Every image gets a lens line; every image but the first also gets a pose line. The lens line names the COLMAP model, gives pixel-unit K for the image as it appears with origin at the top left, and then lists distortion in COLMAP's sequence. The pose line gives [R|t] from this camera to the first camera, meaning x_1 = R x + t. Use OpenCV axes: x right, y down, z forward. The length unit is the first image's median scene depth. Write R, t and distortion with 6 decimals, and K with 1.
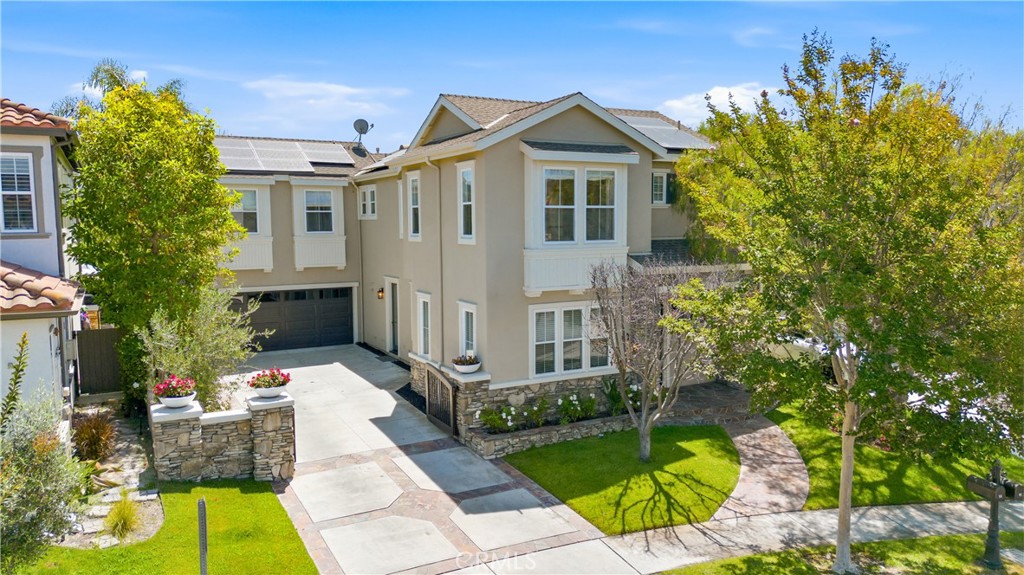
lens RADIAL K [[726.3, 0, 512.0], [0, 726.3, 287.5], [0, 0, 1]] dist [0.098490, -0.120591]
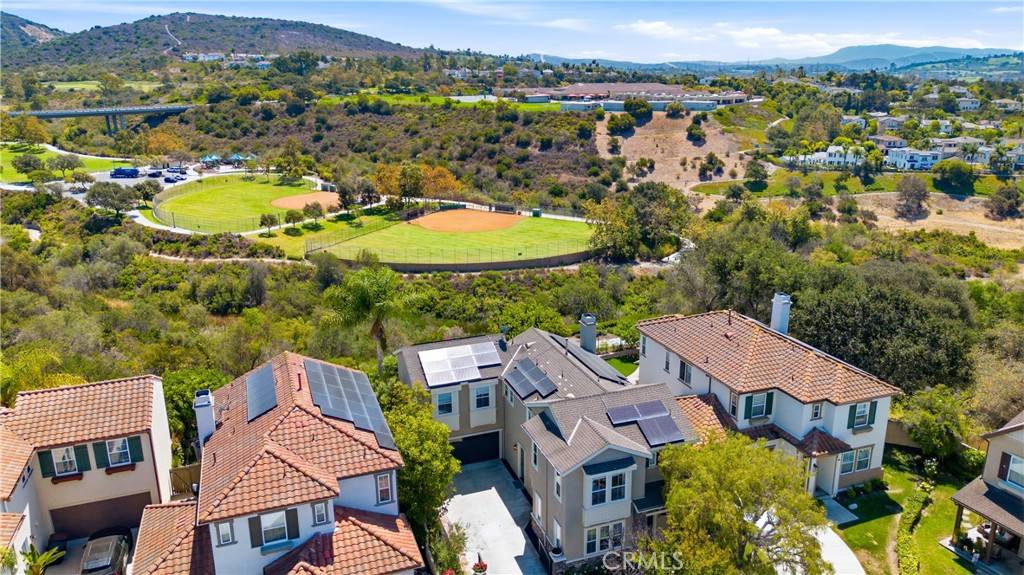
lens RADIAL K [[726.3, 0, 512.0], [0, 726.3, 287.5], [0, 0, 1]] dist [0.098490, -0.120591]
pose [[0.988635, 0.042959, -0.144070, 0.099820], [-0.011519, 0.977133, 0.212318, -1.221564], [0.149897, -0.208246, 0.966522, -1.130135]]
